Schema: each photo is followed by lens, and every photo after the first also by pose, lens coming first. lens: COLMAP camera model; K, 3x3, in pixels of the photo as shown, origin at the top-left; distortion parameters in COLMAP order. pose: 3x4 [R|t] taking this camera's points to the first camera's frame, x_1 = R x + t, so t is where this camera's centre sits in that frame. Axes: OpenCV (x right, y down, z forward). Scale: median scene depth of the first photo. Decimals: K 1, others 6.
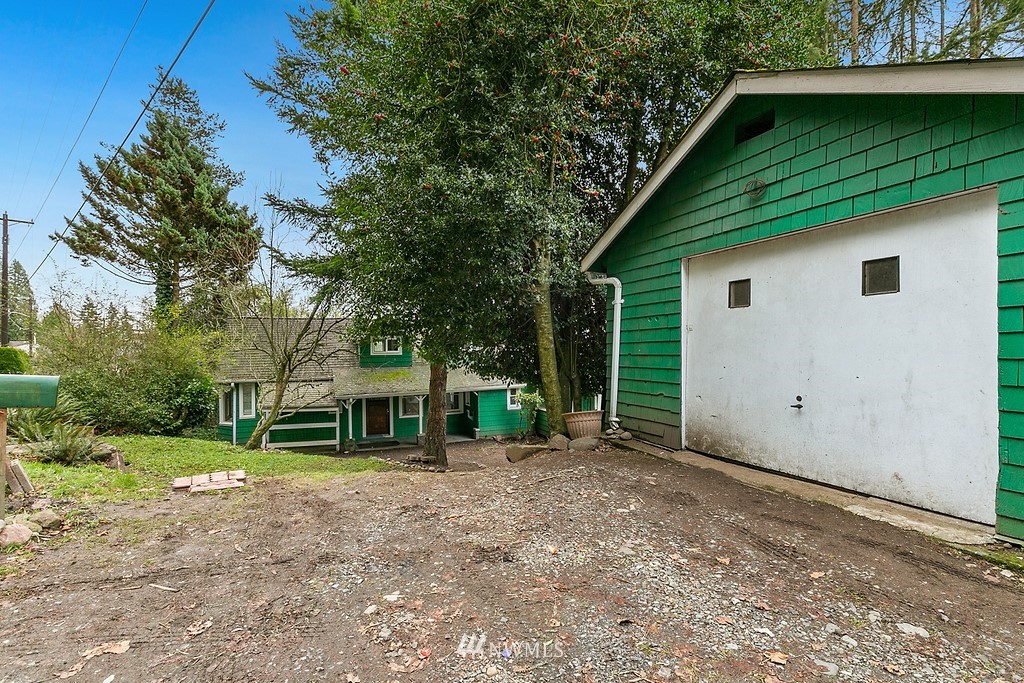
lens RADIAL K [[464.3, 0, 511.9], [0, 464.3, 345.4], [0, 0, 1]] dist [0.002579, 0.000674]
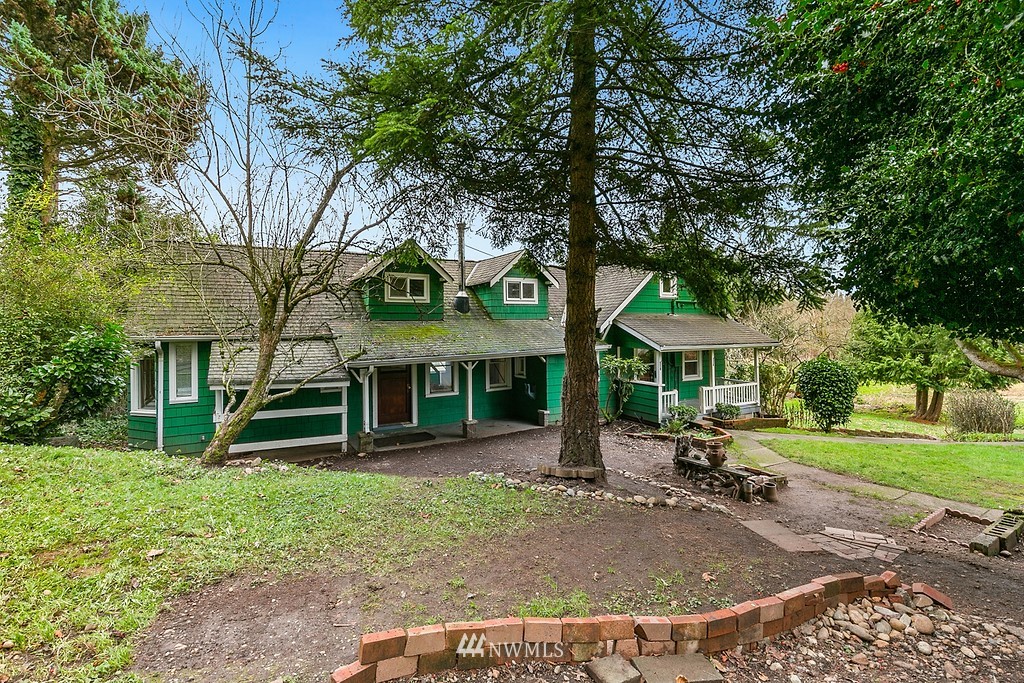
lens RADIAL K [[464.3, 0, 503.5], [0, 464.3, 322.1], [0, 0, 1]] dist [0.002579, 0.000674]
pose [[0.991418, 0.002275, 0.130707, -0.248766], [-0.001573, 0.999984, -0.005472, 0.058867], [-0.130717, 0.005219, 0.991406, 0.368035]]
